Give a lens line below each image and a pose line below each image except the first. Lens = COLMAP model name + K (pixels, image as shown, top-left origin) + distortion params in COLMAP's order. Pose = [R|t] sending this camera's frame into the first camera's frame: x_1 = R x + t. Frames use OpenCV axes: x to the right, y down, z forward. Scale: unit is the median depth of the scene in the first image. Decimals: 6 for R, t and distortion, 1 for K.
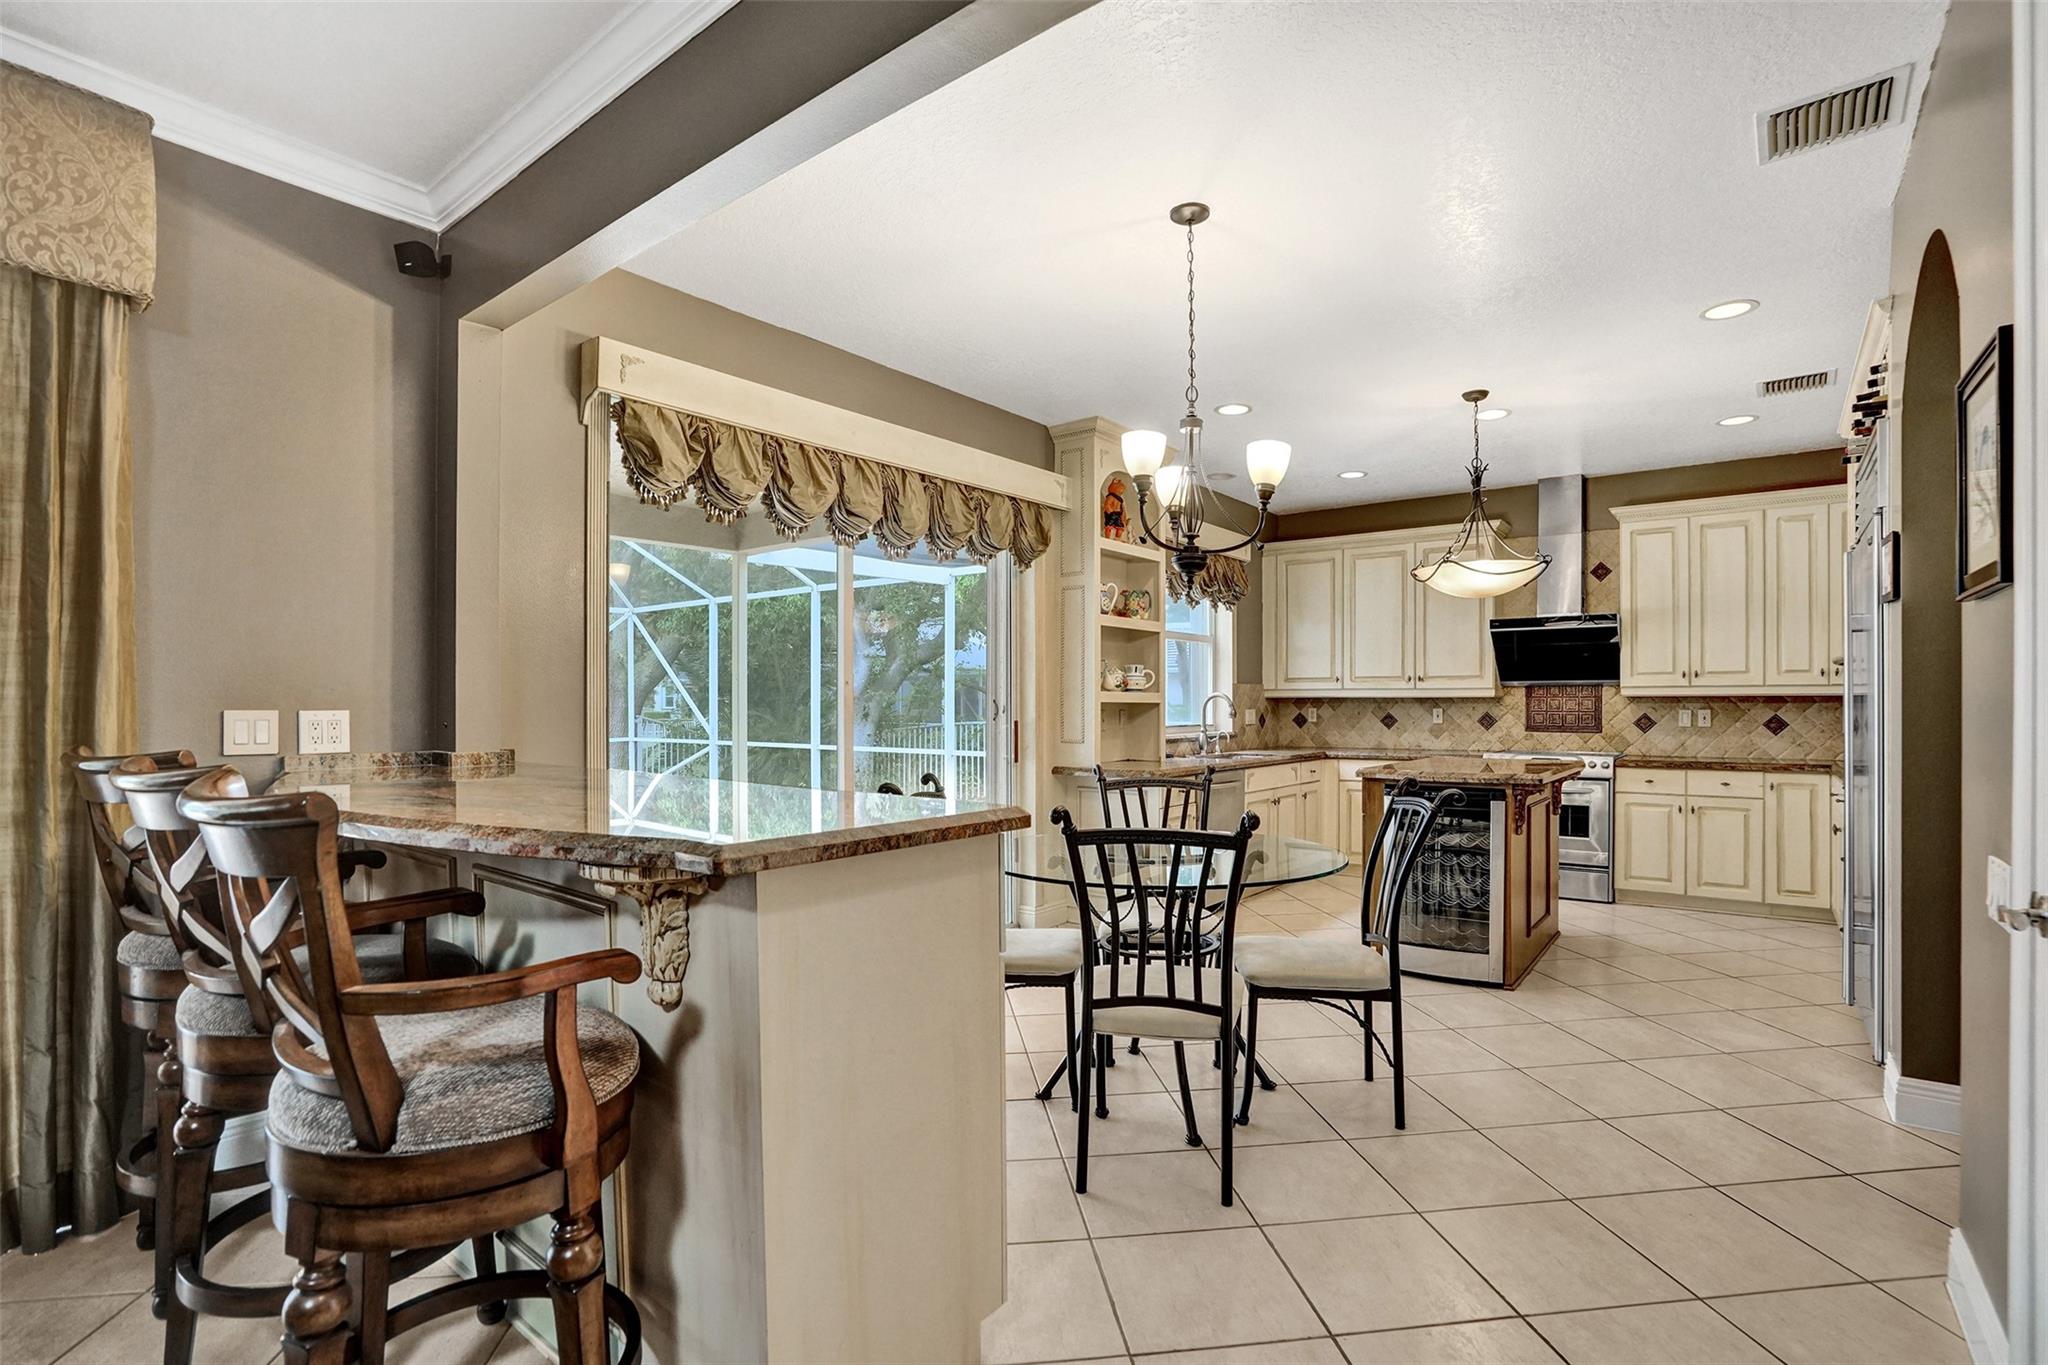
lens RADIAL K [[956.9, 0, 1023.4], [0, 956.9, 702.8], [0, 0, 1]] dist [-0.063567, 0.027829]
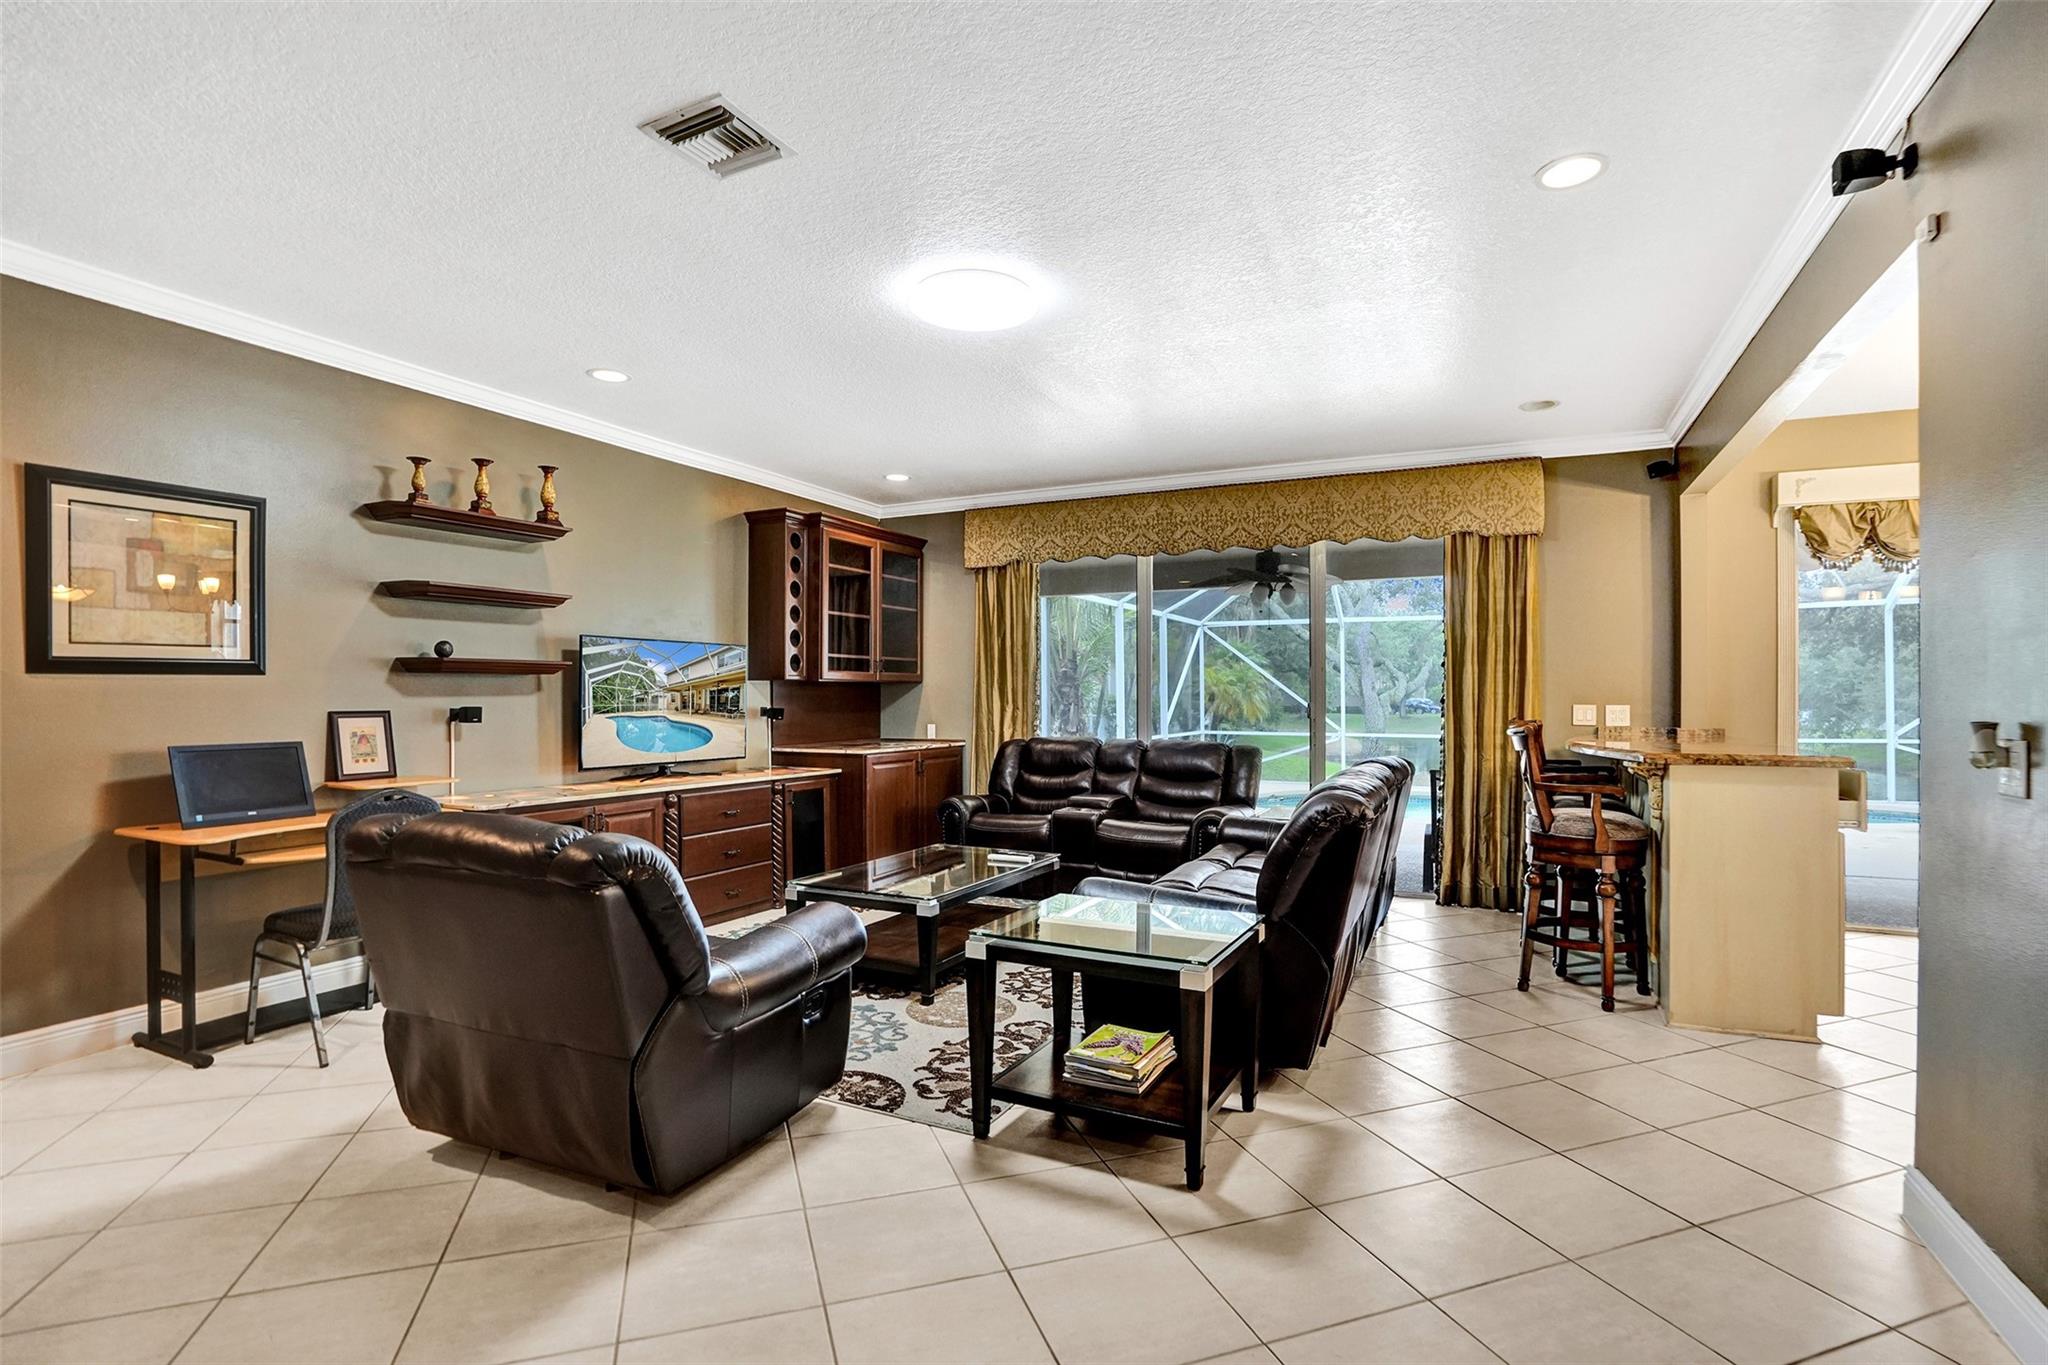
lens RADIAL K [[956.9, 0, 1023.4], [0, 956.9, 702.8], [0, 0, 1]] dist [-0.063567, 0.027829]
pose [[0.202155, 0.009004, -0.979312, 0.443119], [-0.002645, 0.999959, 0.008647, -0.004874], [0.979350, 0.000842, 0.202170, -0.306219]]
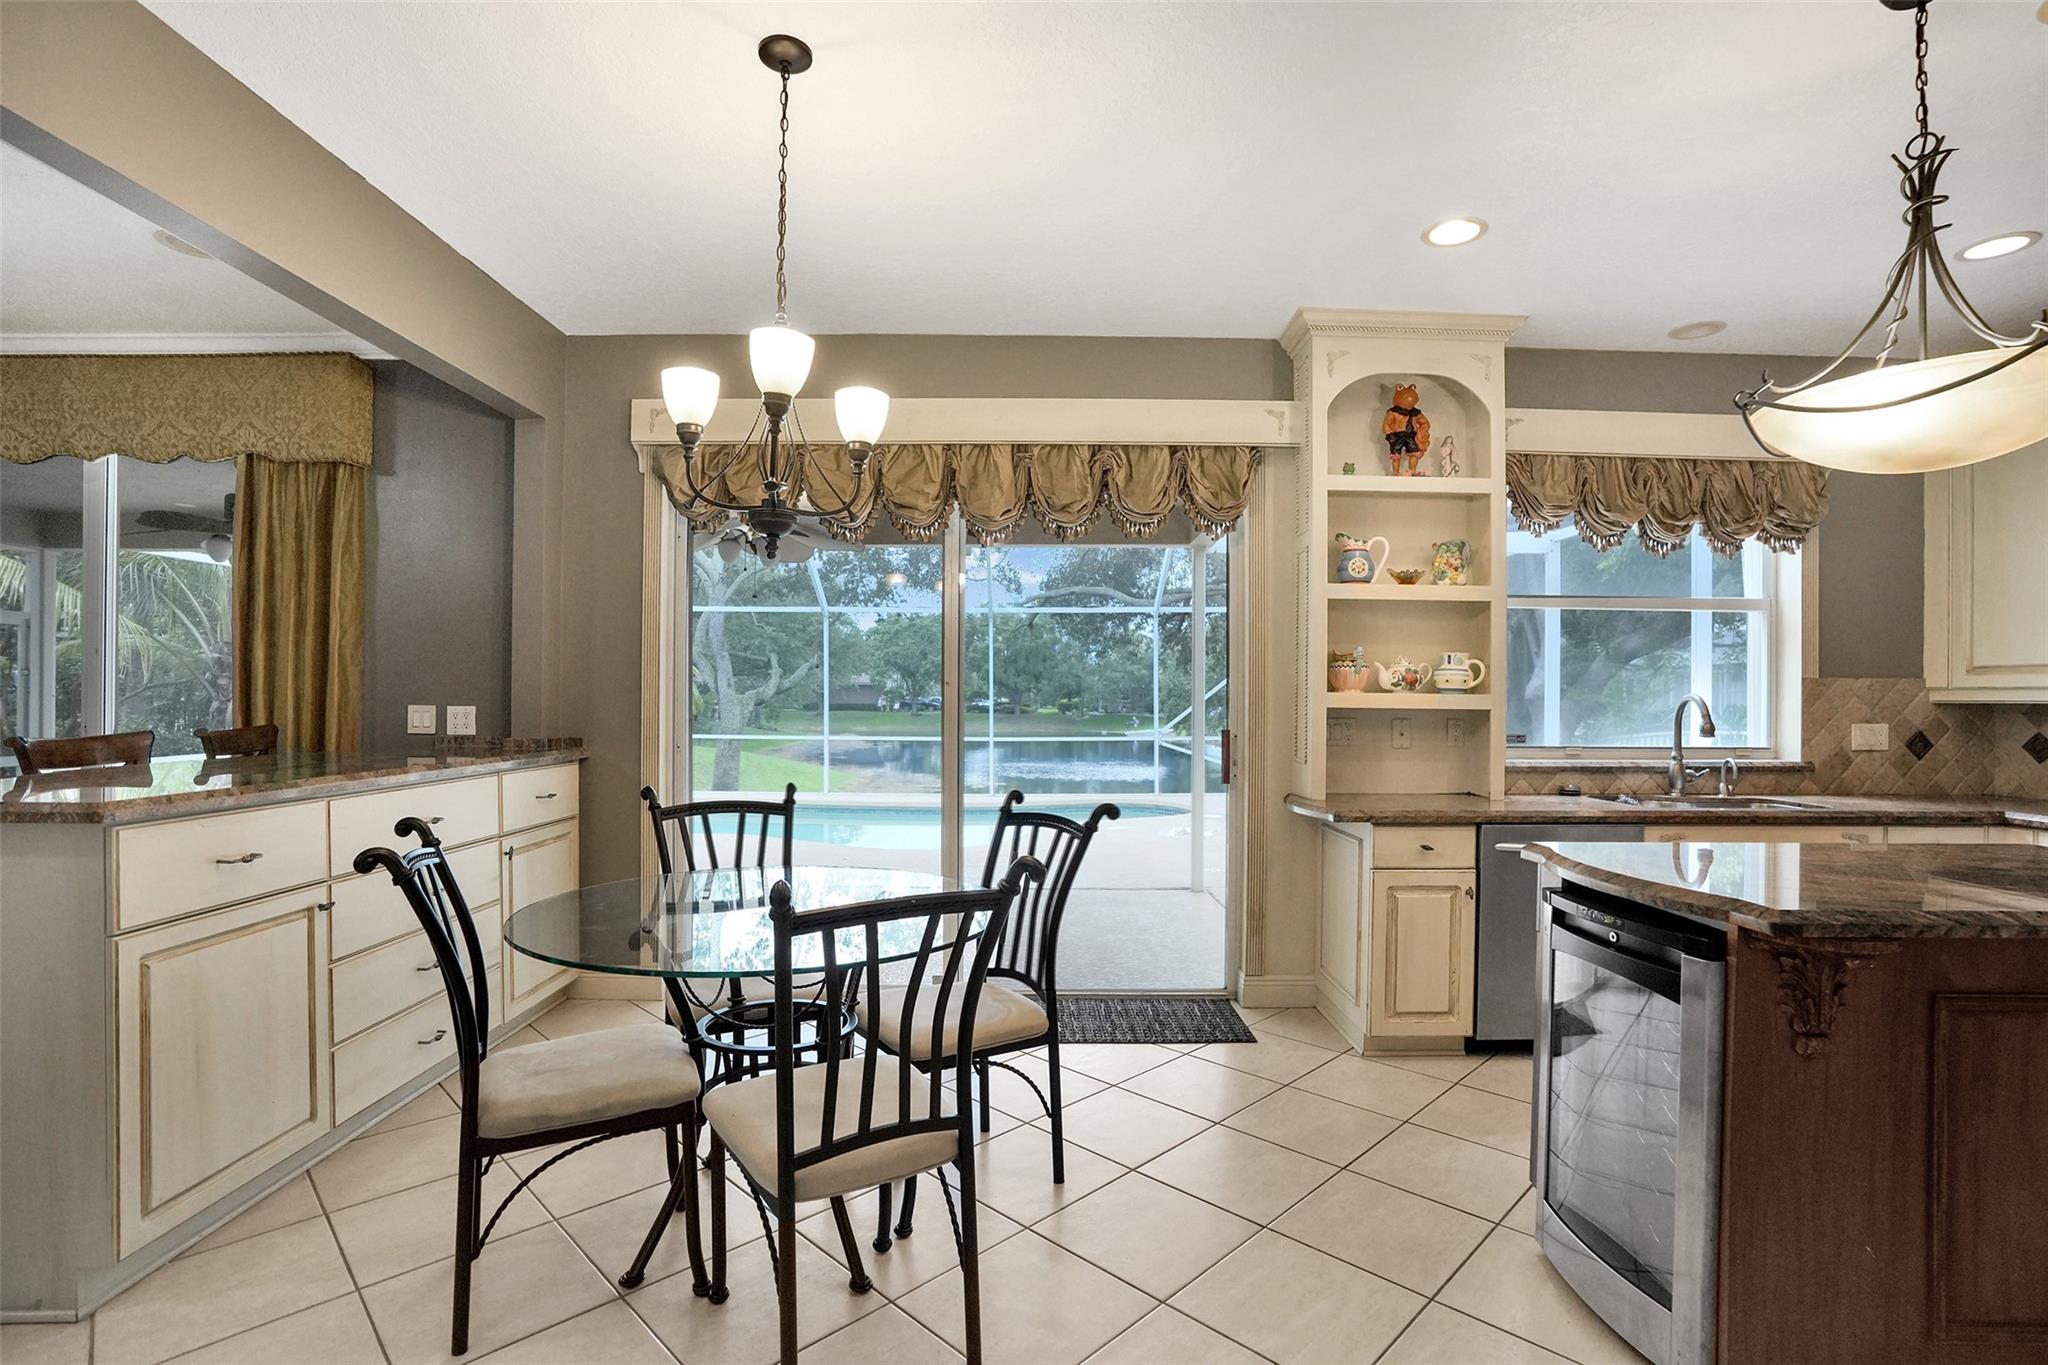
lens RADIAL K [[972.0, 0, 1023.5], [0, 972.0, 700.3], [0, 0, 1]] dist [-0.063842, 0.024364]
pose [[0.623279, 0.009659, -0.781940, 0.444587], [-0.007937, 0.999950, 0.006025, -0.007580], [0.781959, 0.002451, 0.623325, 0.337674]]
